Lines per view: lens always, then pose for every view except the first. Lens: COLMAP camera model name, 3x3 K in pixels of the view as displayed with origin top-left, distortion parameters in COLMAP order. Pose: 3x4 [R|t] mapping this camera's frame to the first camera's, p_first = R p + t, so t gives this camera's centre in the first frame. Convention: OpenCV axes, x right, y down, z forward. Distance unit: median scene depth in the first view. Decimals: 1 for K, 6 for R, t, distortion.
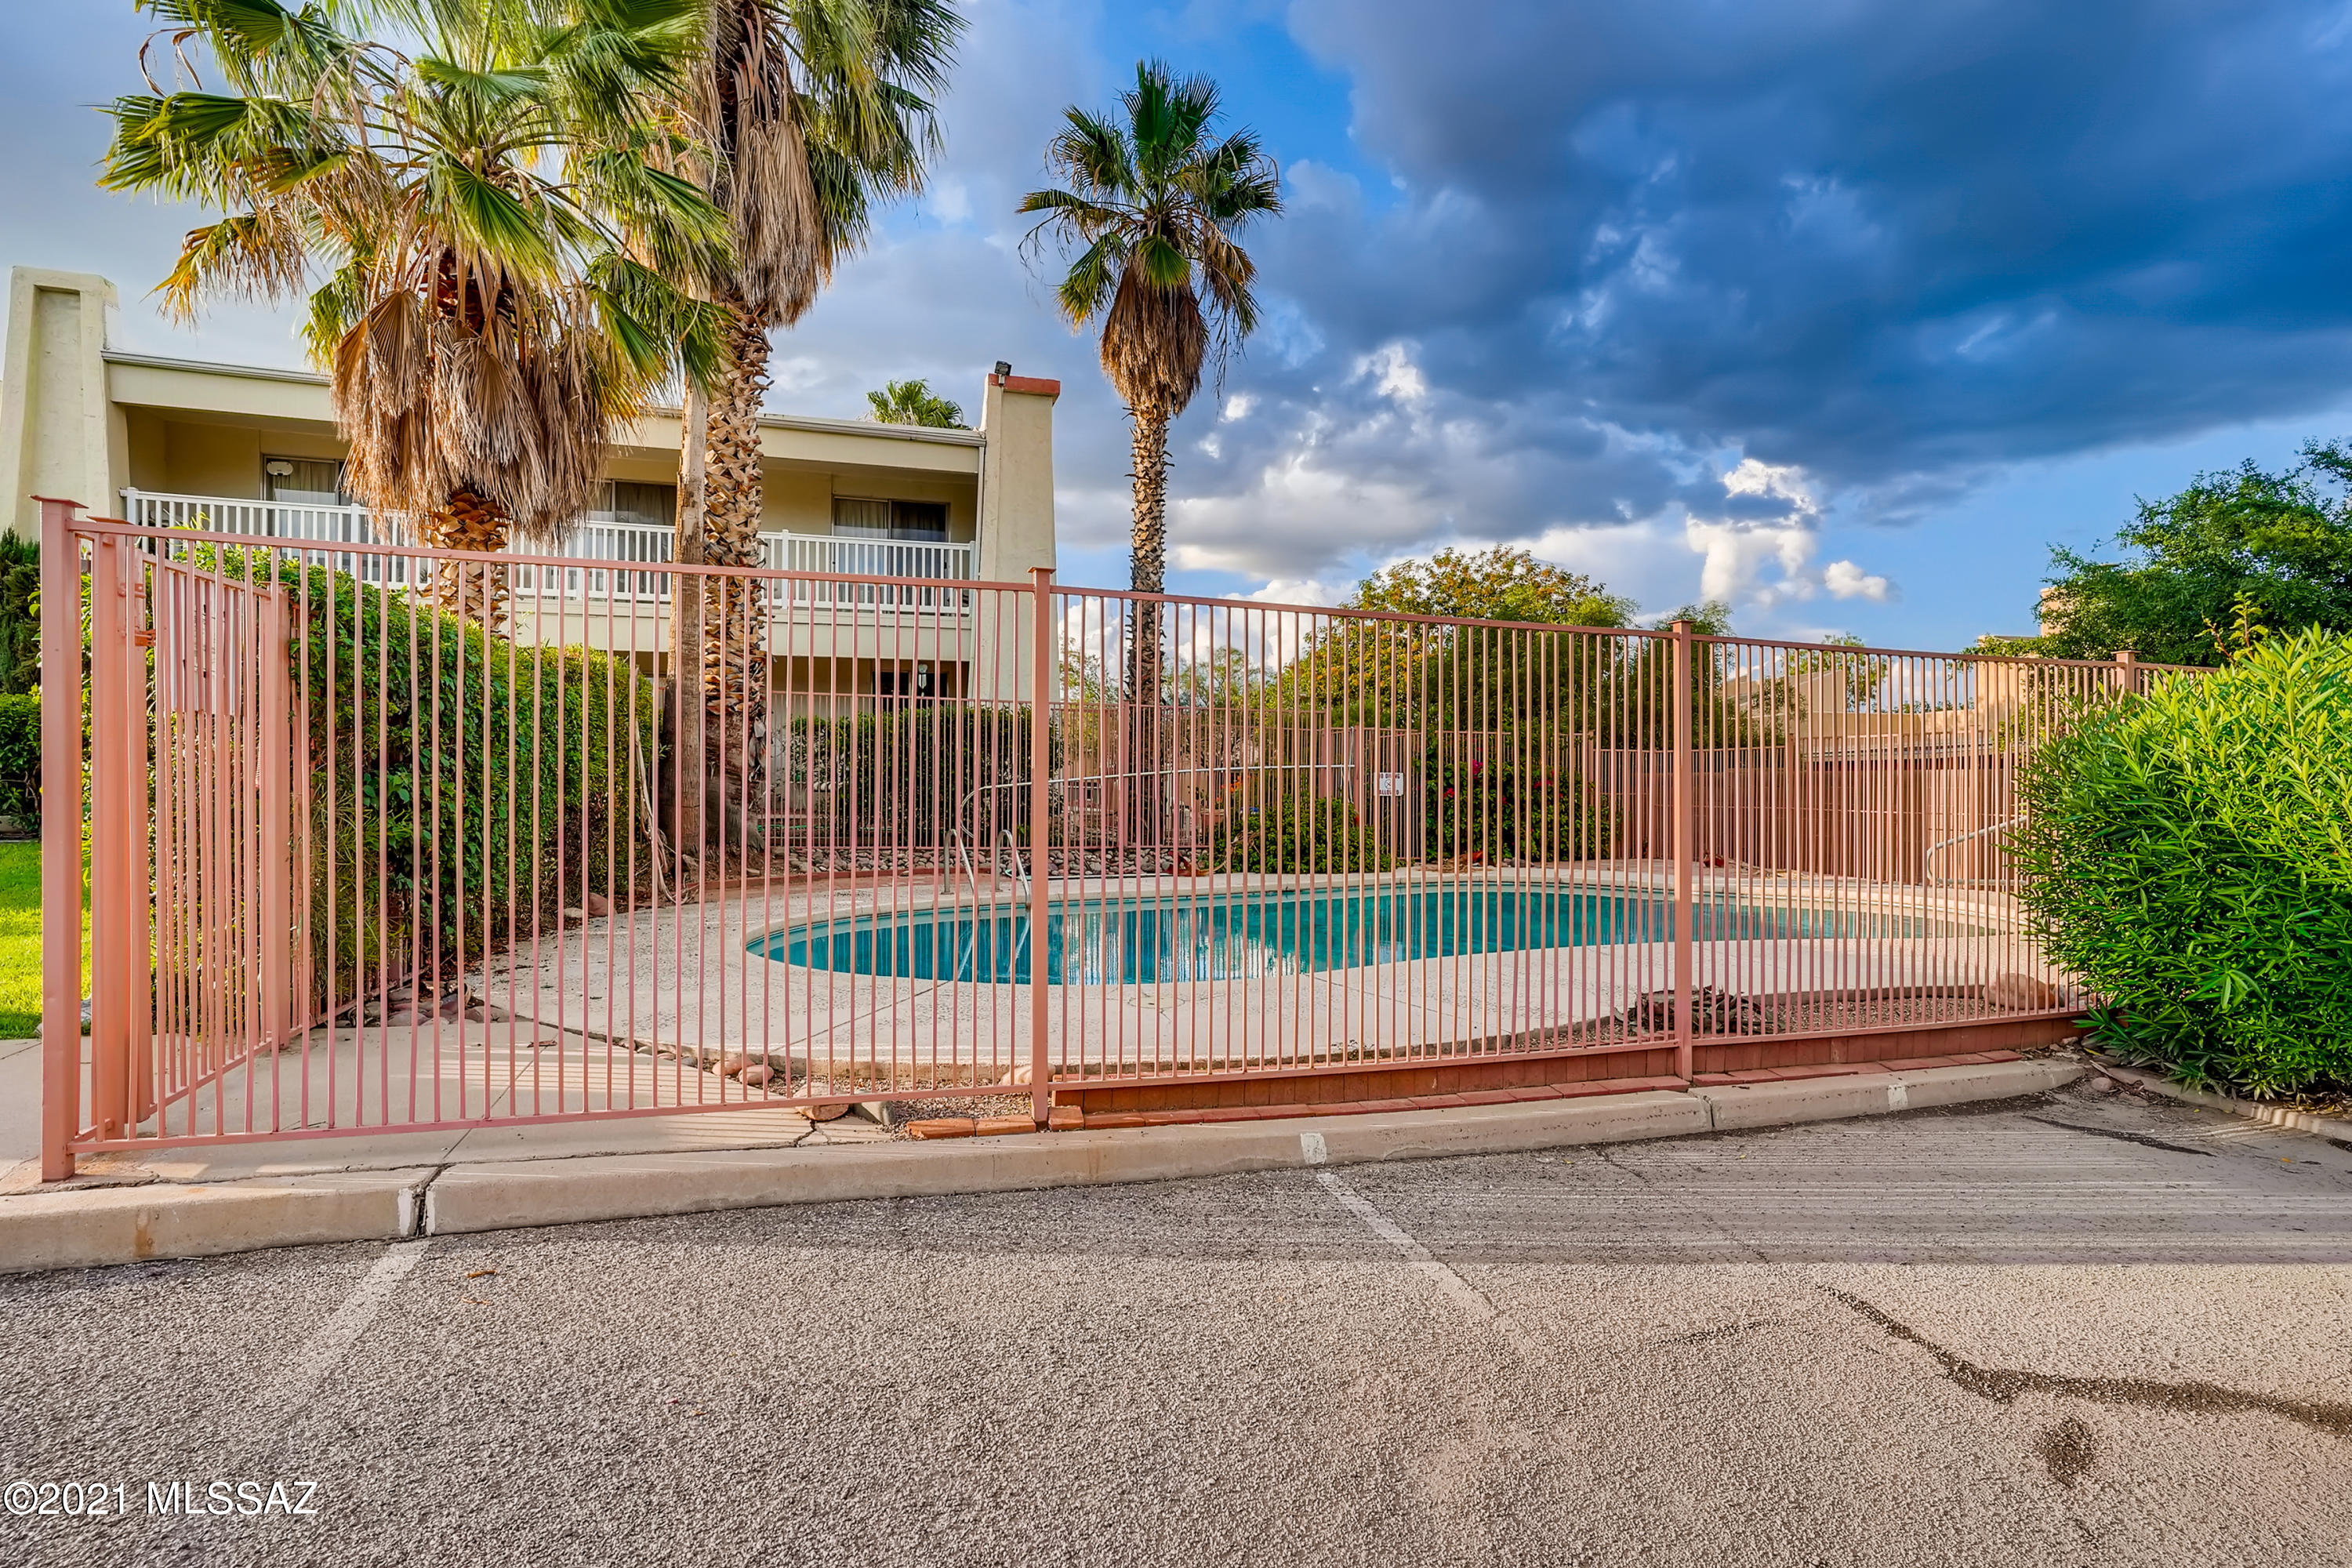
lens RADIAL K [[1169.3, 0, 1180.5], [0, 1169.3, 775.8], [0, 0, 1]] dist [-0.048230, 0.028566]
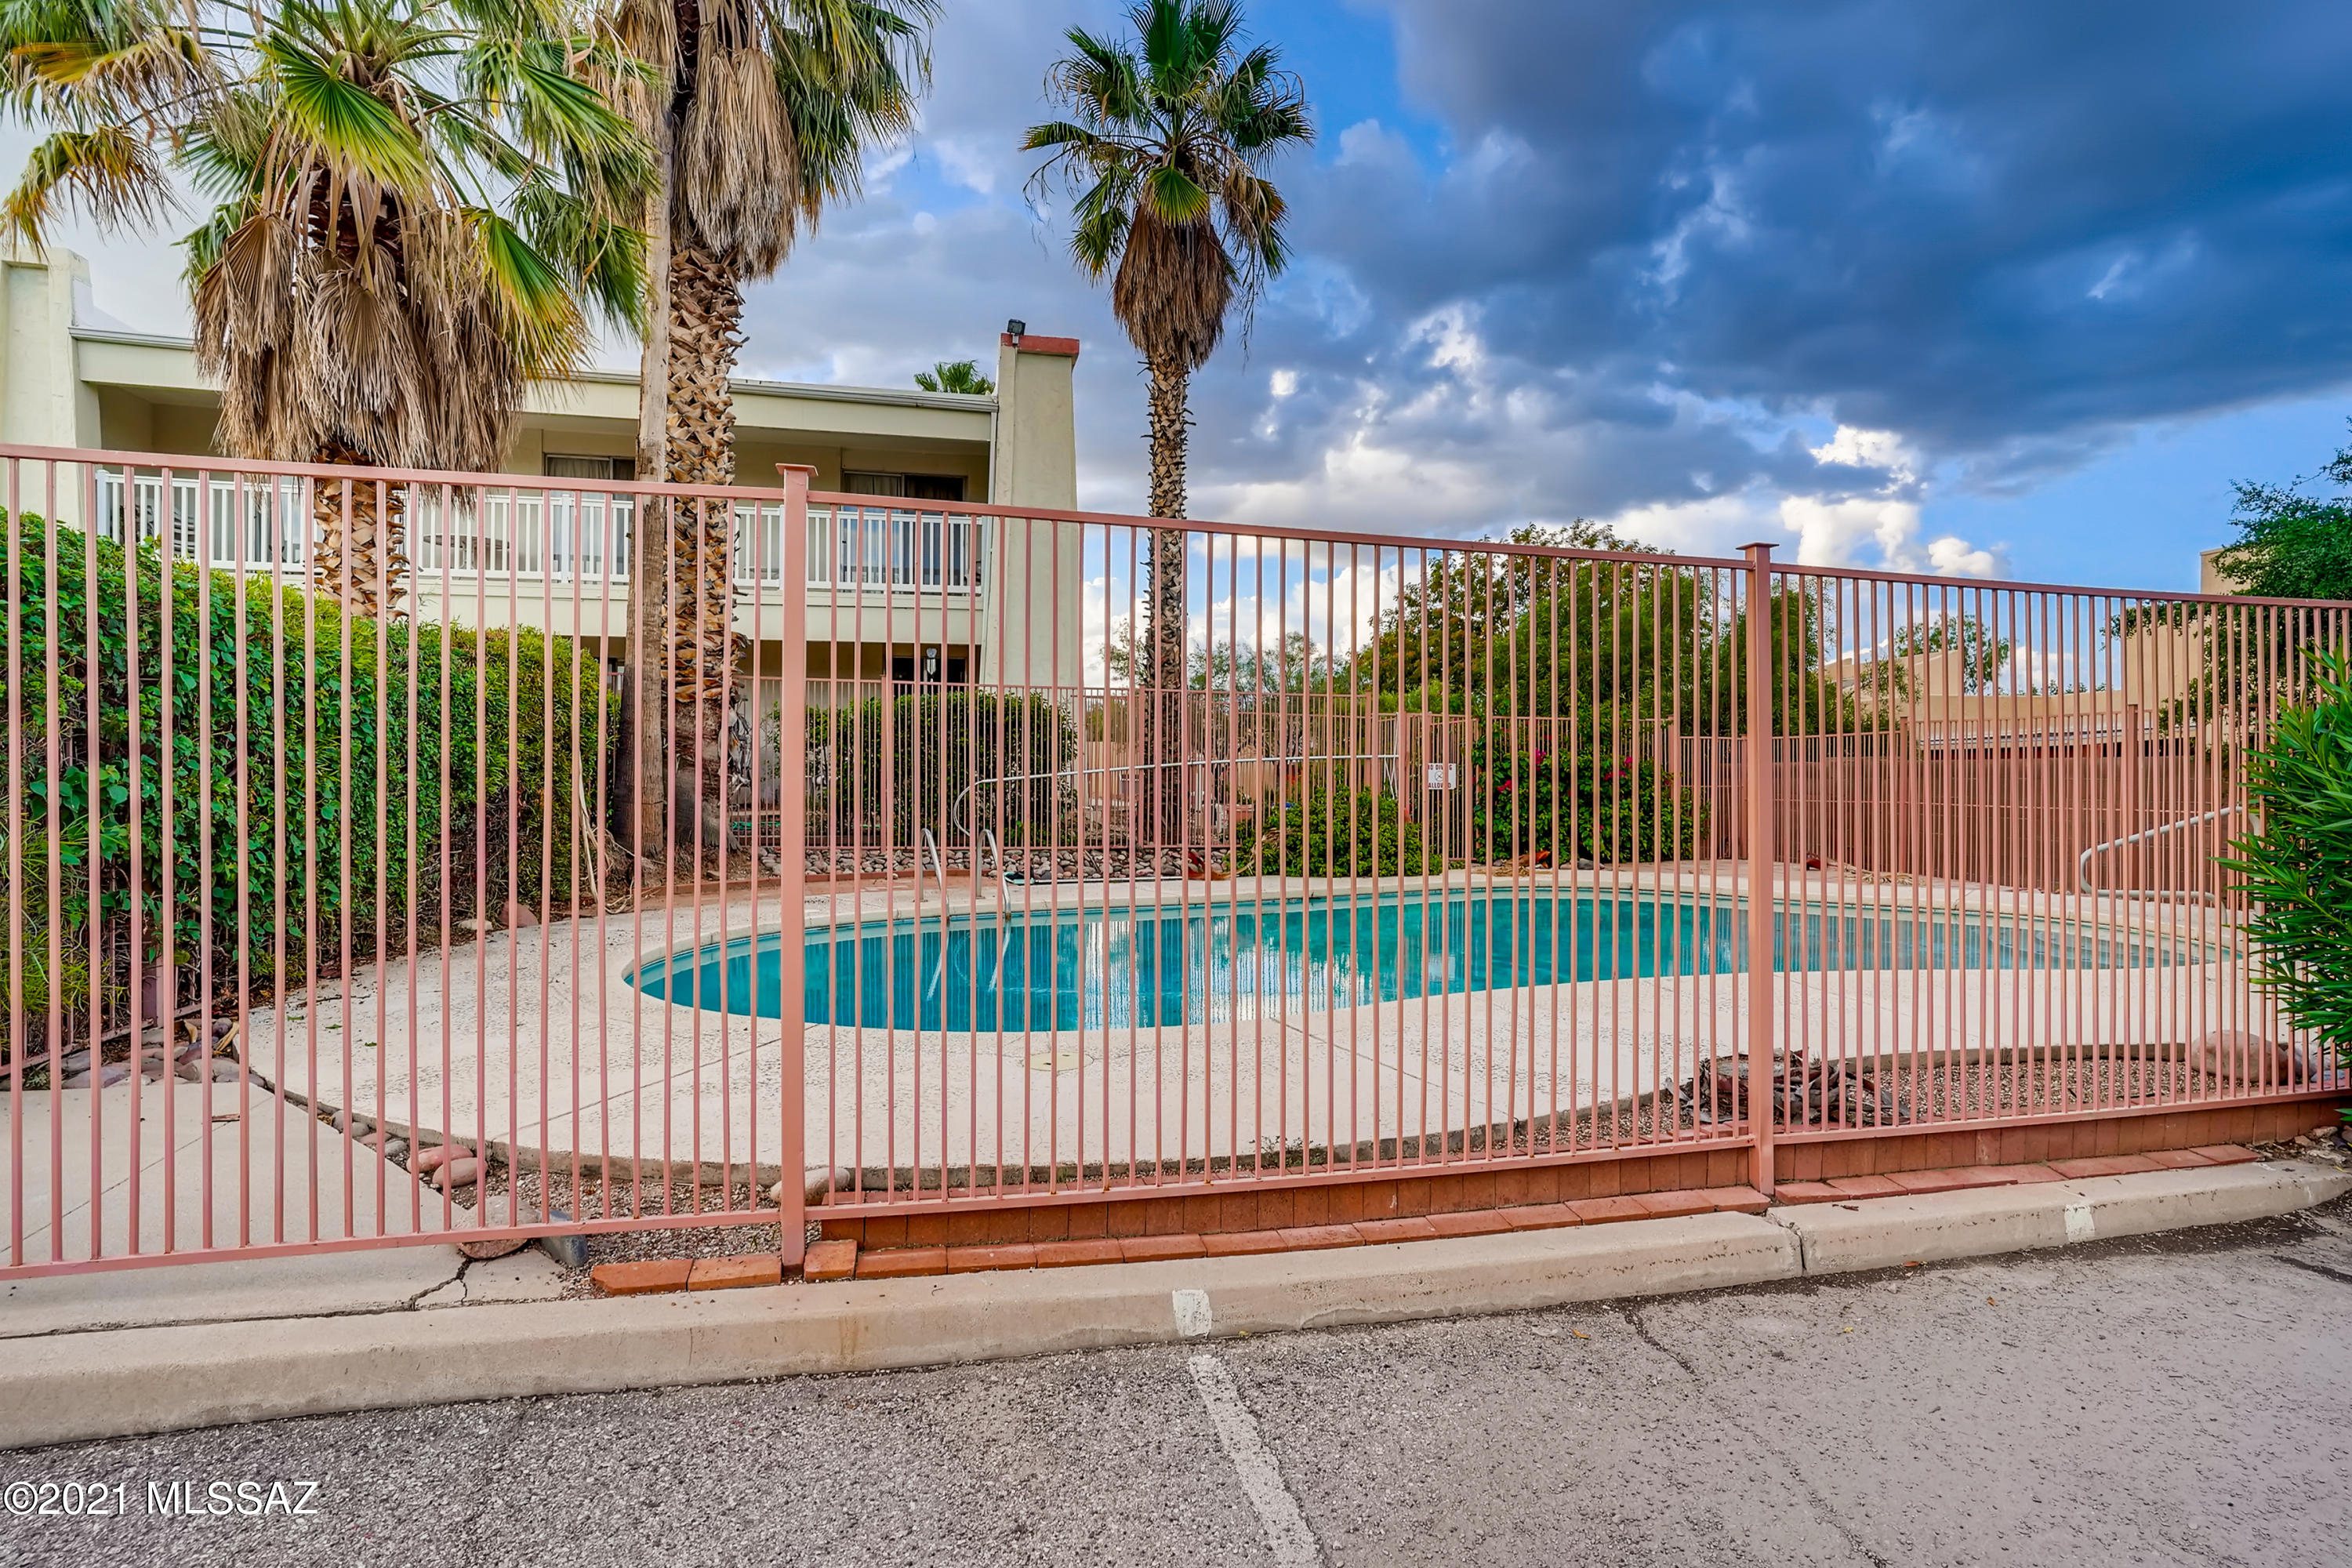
lens RADIAL K [[1152.9, 0, 1215.0], [0, 1152.9, 772.5], [0, 0, 1]] dist [-0.050747, 0.023510]
pose [[0.998669, -0.005828, -0.051238, 0.062142], [0.005885, 0.999982, 0.000973, 0.003021], [0.051231, -0.001273, 0.998686, 0.130777]]
